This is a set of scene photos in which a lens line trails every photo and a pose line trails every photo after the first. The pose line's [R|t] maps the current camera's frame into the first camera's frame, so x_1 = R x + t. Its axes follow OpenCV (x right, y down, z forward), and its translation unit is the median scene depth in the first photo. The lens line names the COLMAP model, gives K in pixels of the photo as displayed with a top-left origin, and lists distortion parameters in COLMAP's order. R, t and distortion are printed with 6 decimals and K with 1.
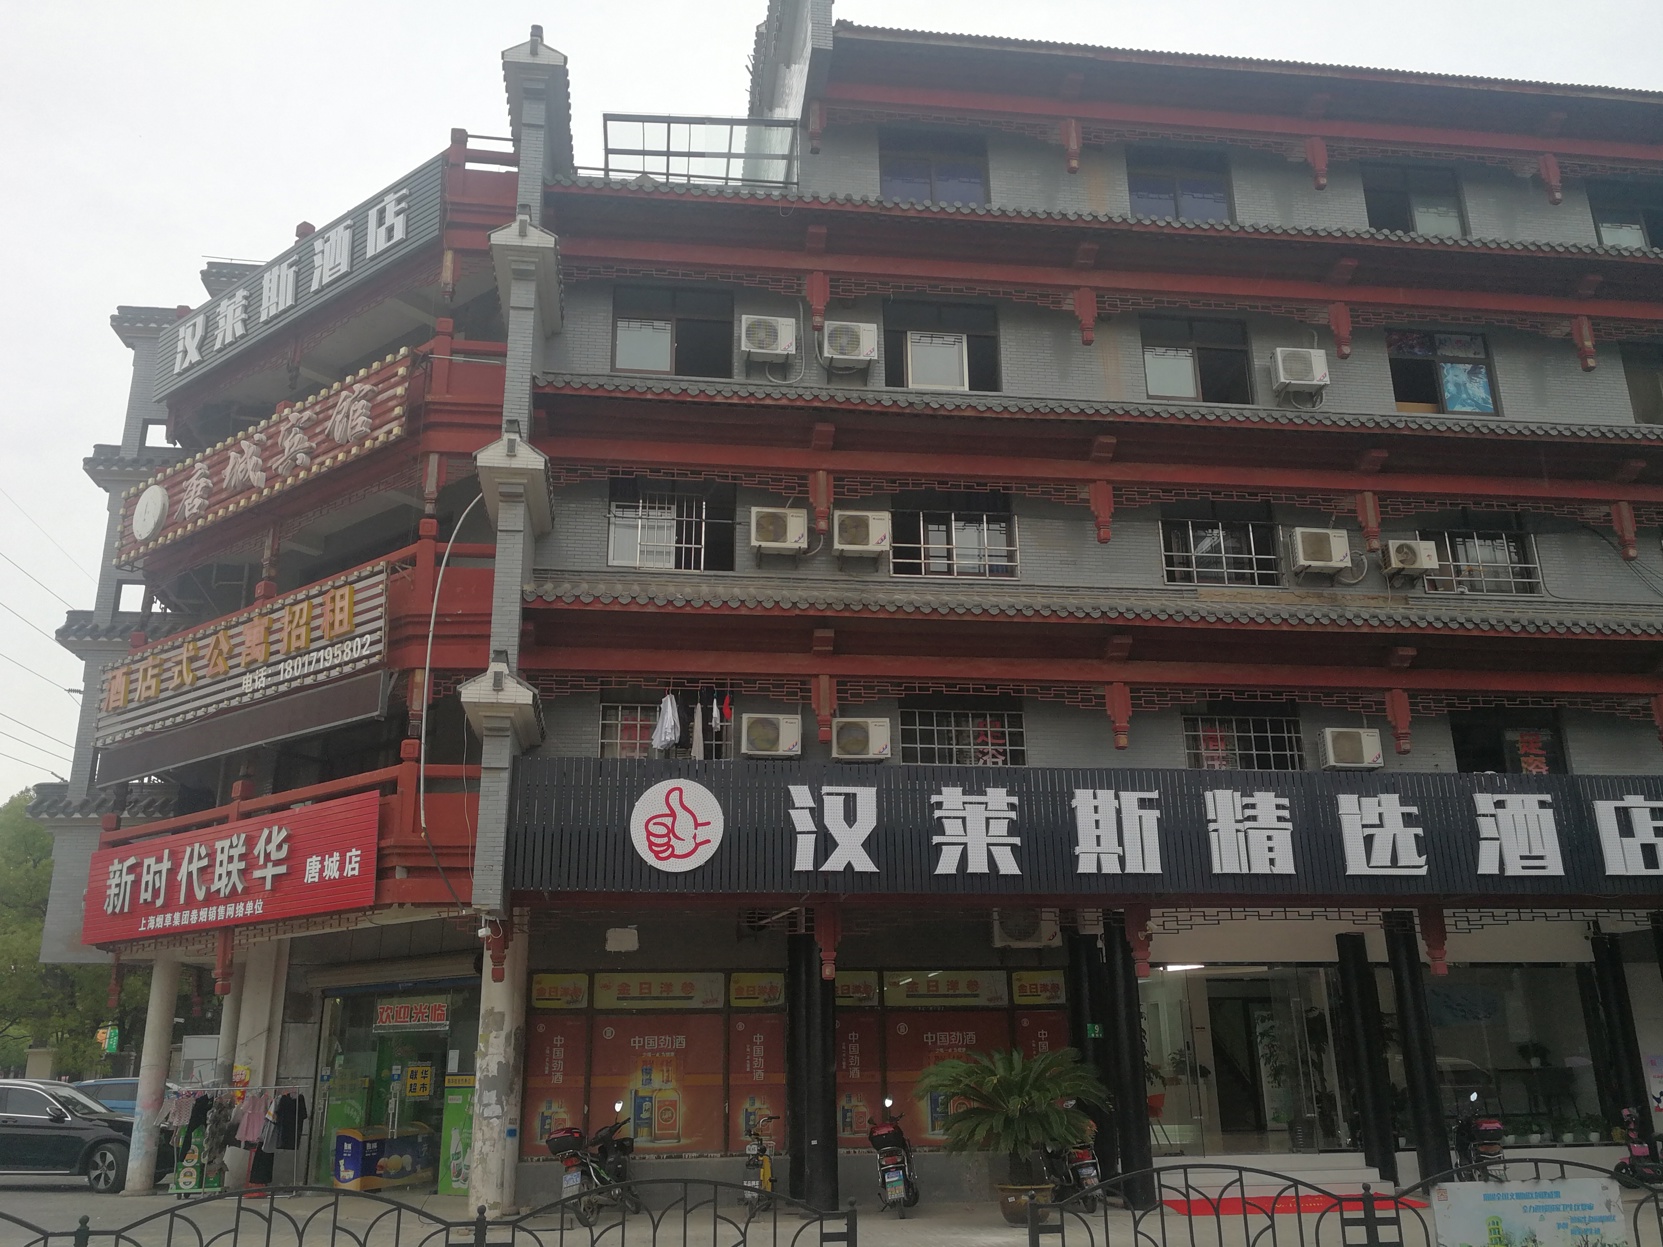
lens RADIAL K [[1332.4, 0, 836.3], [0, 1332.4, 636.8], [0, 0, 1]] dist [0.017031, -0.001907]
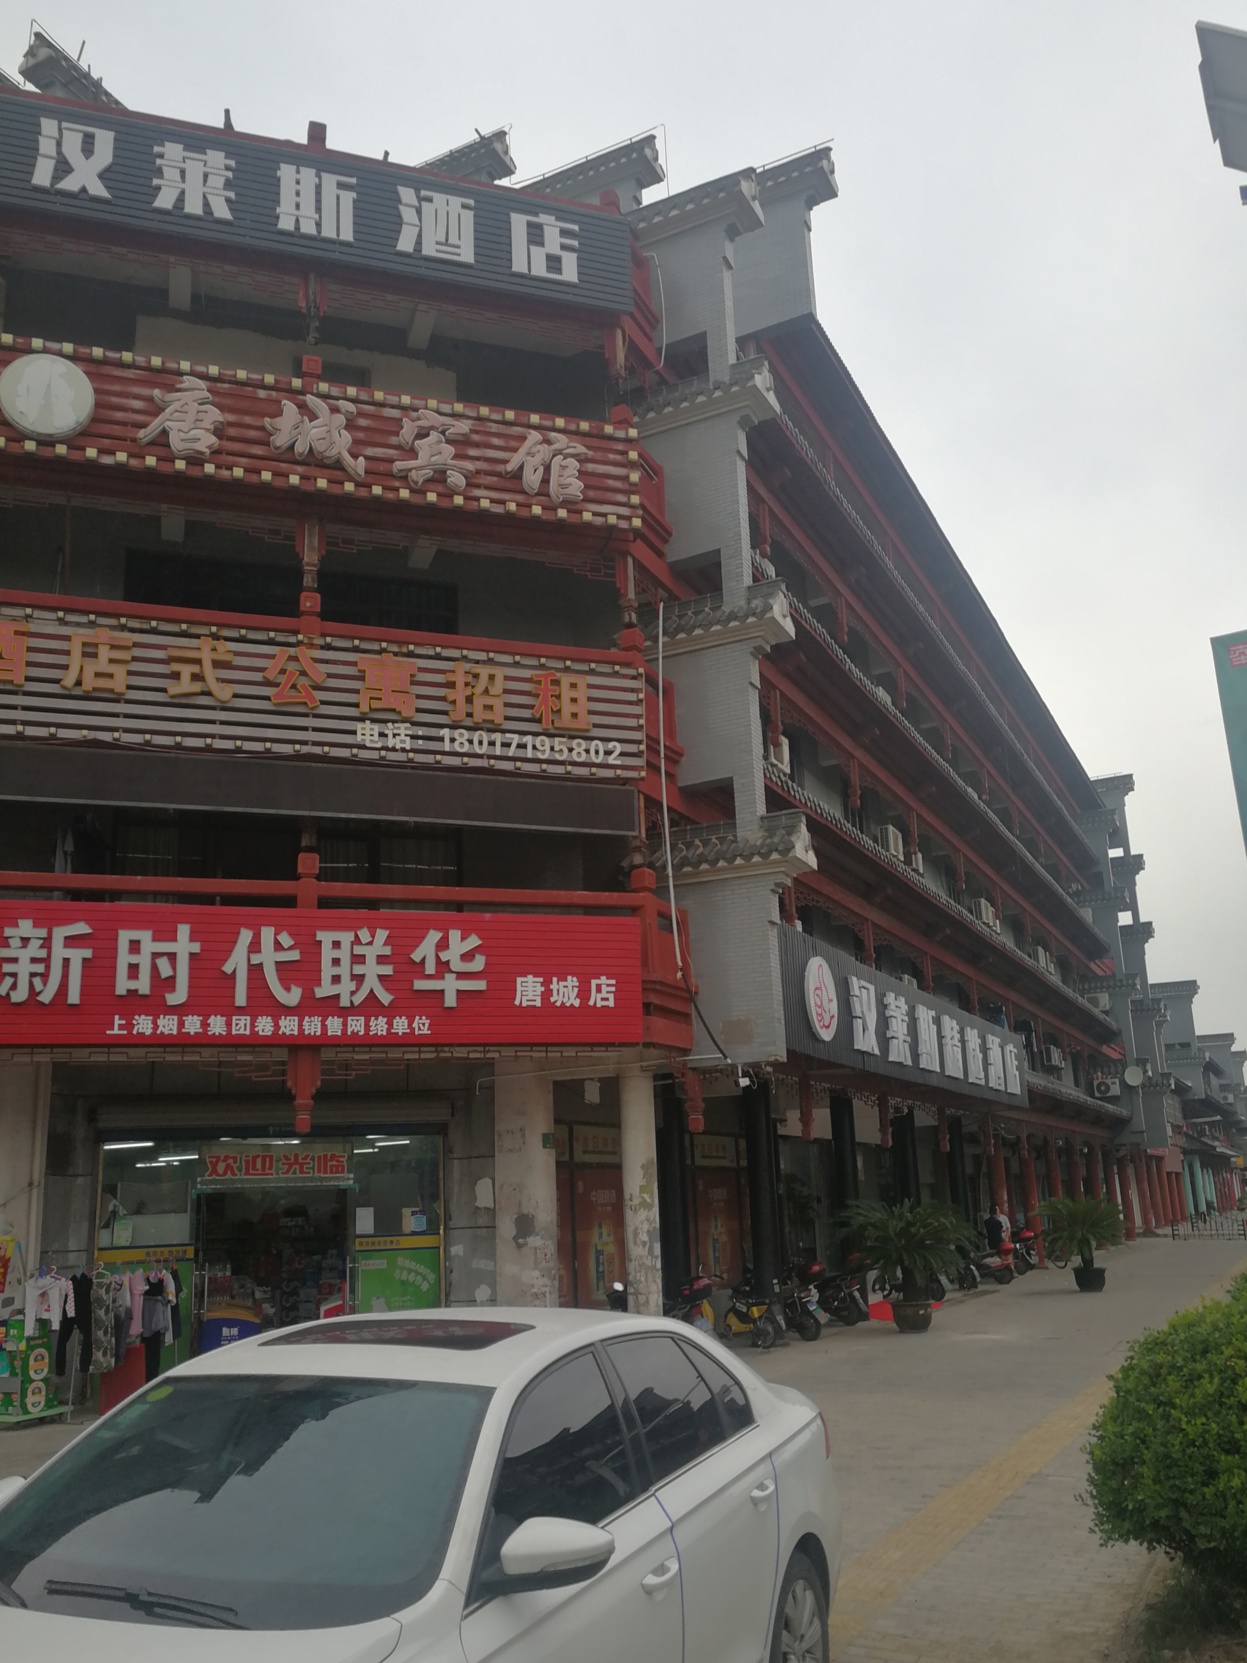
lens RADIAL K [[1381.1, 0, 612.1], [0, 1381.1, 856.5], [0, 0, 1]] dist [0.039210, -0.079209]
pose [[0.564315, 0.197754, 0.801525, -1.017920], [-0.224815, 0.971005, -0.081287, 0.140564], [-0.794359, -0.134324, 0.592410, 0.419789]]
